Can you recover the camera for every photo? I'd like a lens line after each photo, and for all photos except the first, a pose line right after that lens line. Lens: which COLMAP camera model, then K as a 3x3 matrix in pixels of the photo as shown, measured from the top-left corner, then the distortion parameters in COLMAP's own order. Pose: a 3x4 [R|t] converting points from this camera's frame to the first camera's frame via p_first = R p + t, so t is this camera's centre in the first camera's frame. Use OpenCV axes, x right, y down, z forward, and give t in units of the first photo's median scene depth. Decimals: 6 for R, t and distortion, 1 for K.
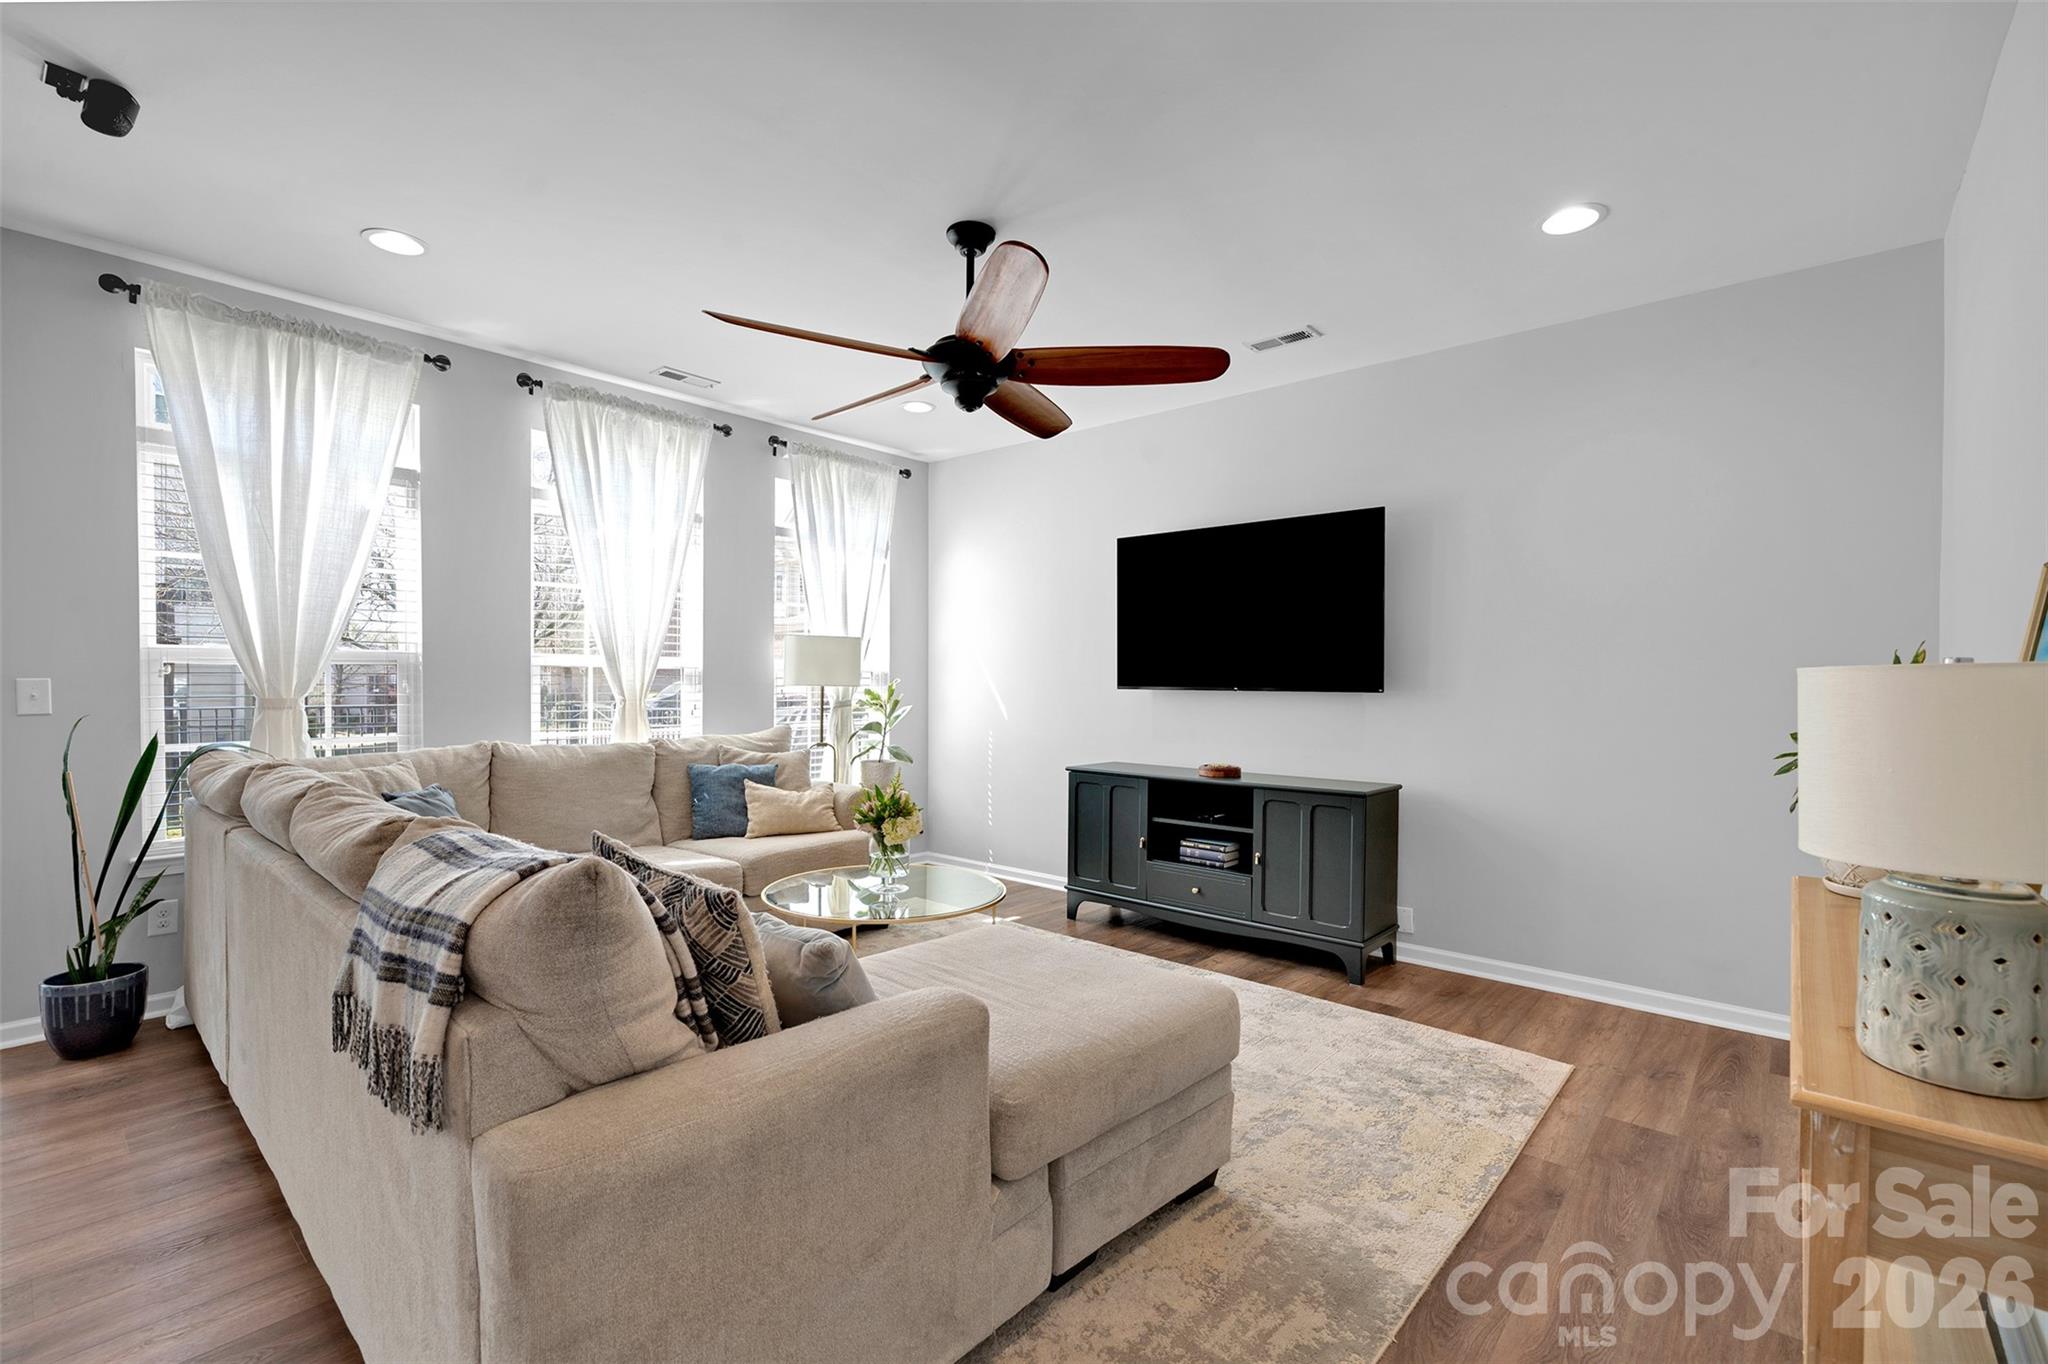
lens RADIAL K [[900.5, 0, 1042.8], [0, 900.5, 682.0], [0, 0, 1]] dist [0.006024, 0.001820]
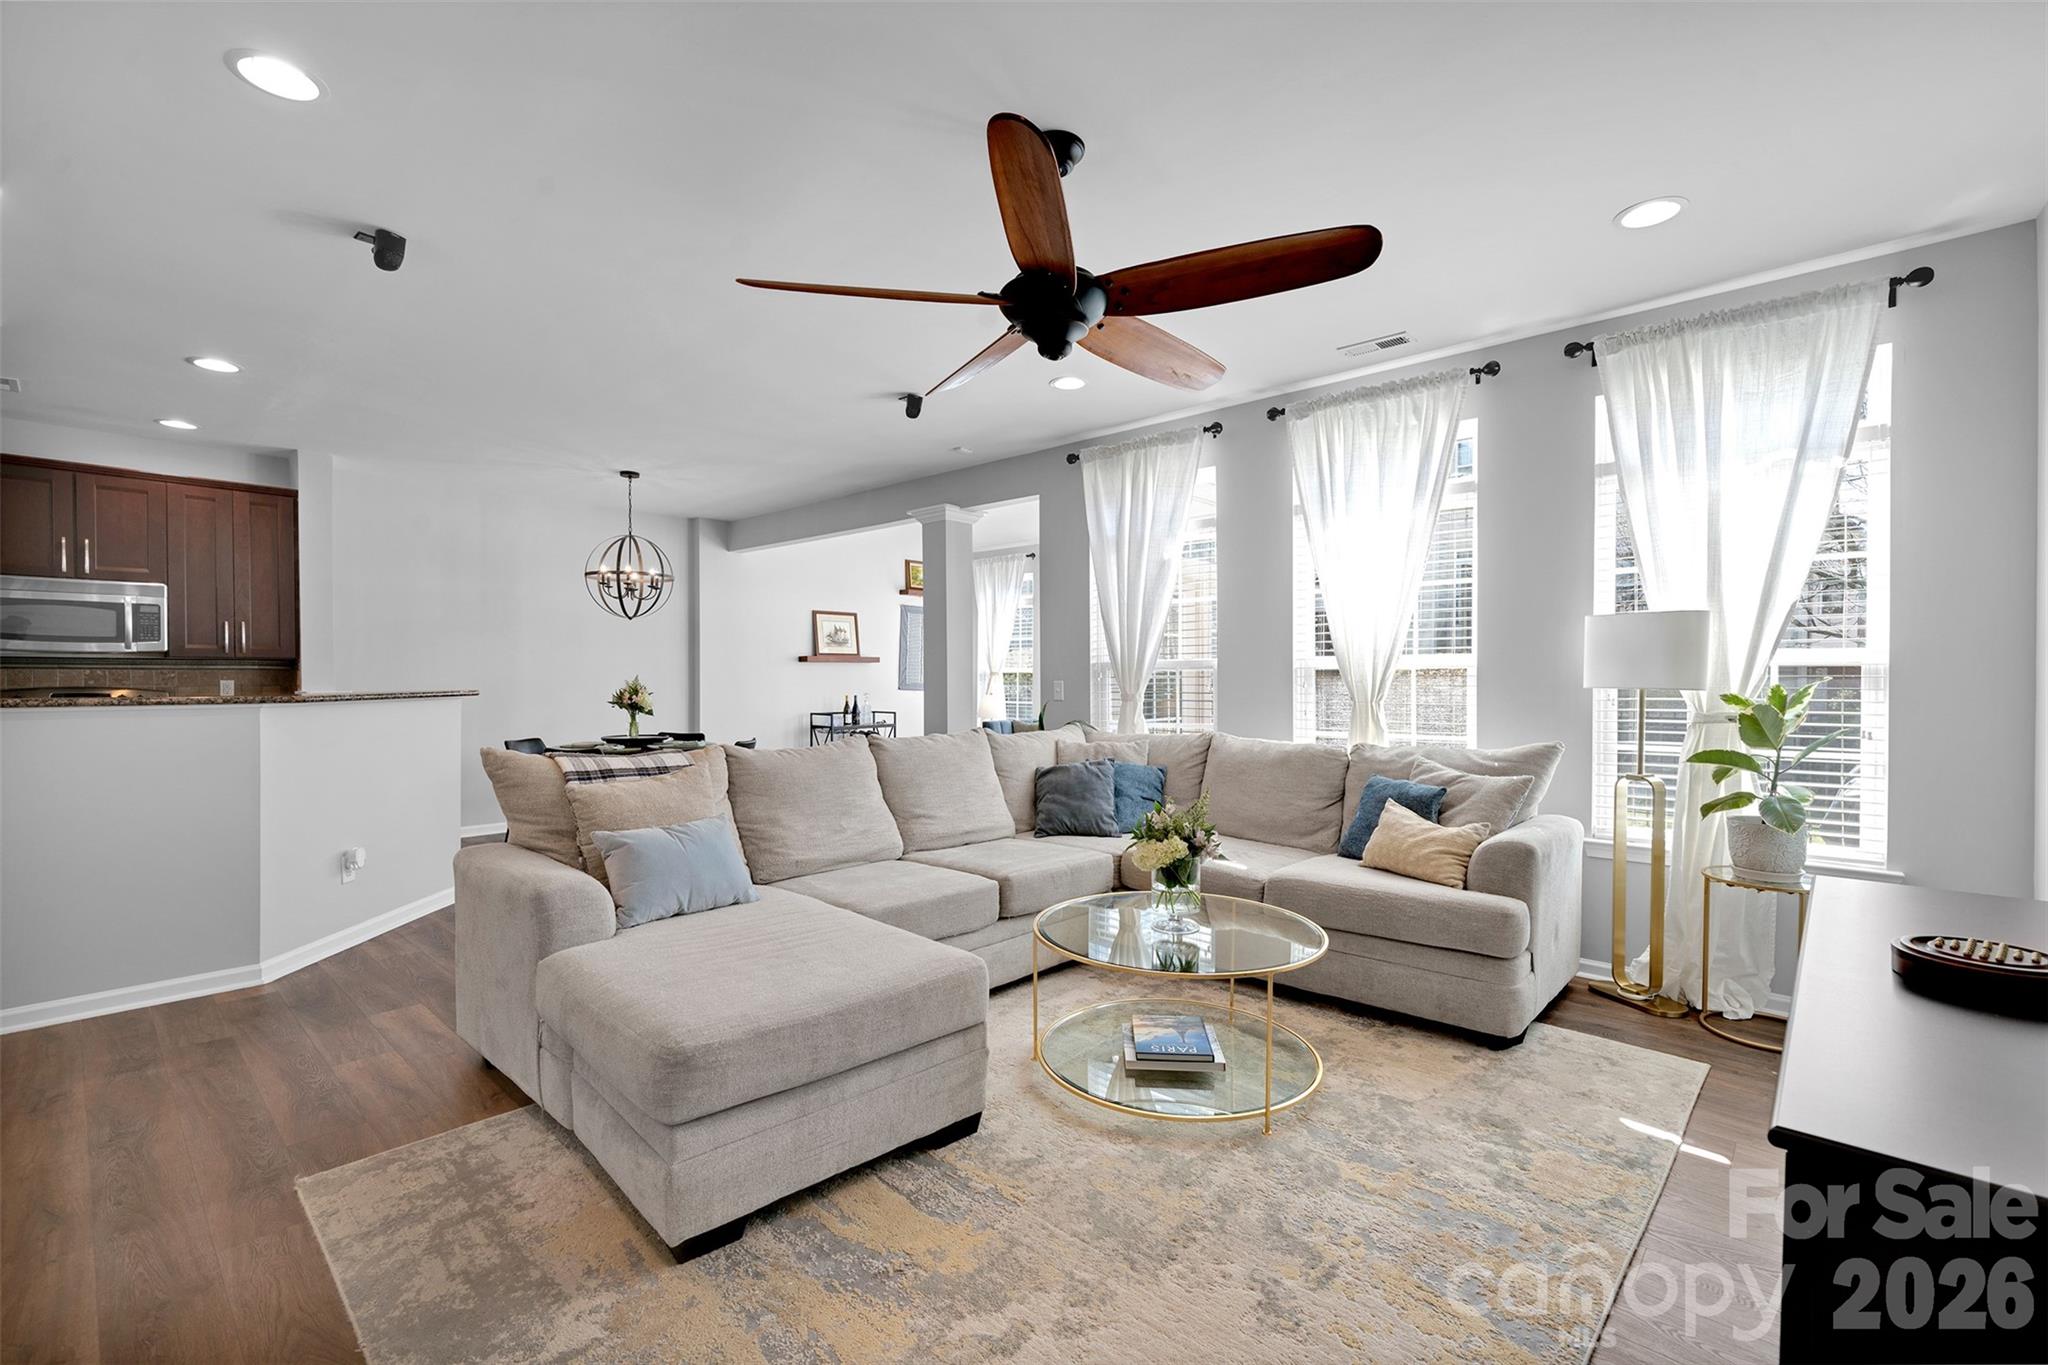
lens RADIAL K [[900.5, 0, 1014.0], [0, 900.5, 680.9], [0, 0, 1]] dist [0.006024, 0.001820]
pose [[-0.055107, -0.007577, -0.998452, 0.560123], [-0.007924, 0.999943, -0.007151, 0.008404], [0.998449, 0.007518, -0.055164, 0.742747]]
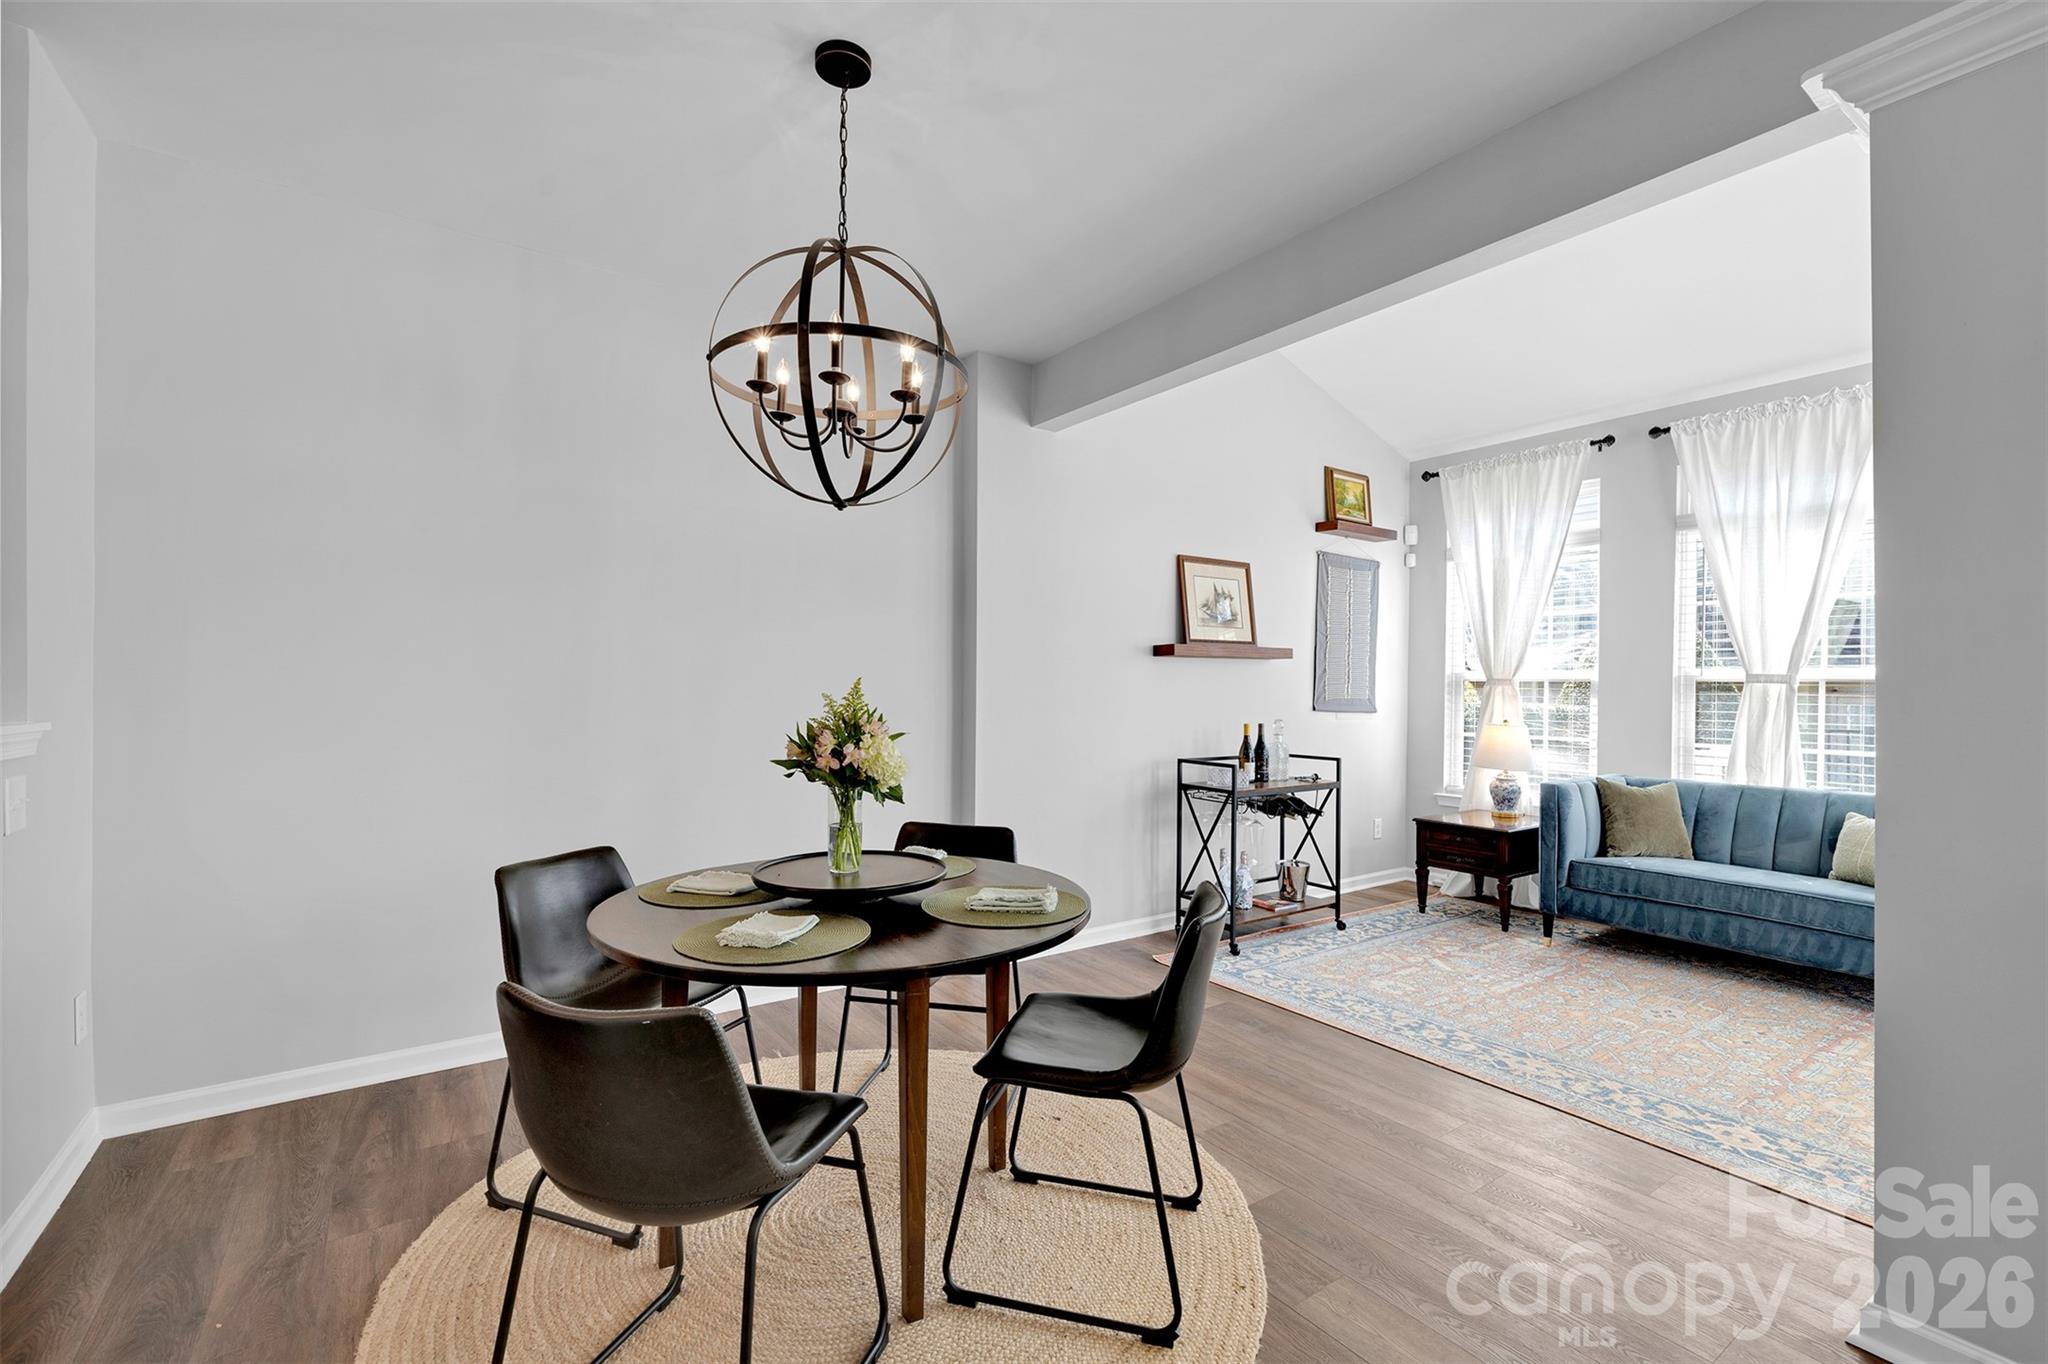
lens RADIAL K [[900.5, 0, 1031.6], [0, 900.5, 678.7], [0, 0, 1]] dist [0.006024, 0.001820]
pose [[-0.240107, -0.020236, -0.970535, -0.492221], [-0.018707, 0.999693, -0.016216, -0.000594], [0.970566, 0.014262, -0.240412, 0.222406]]
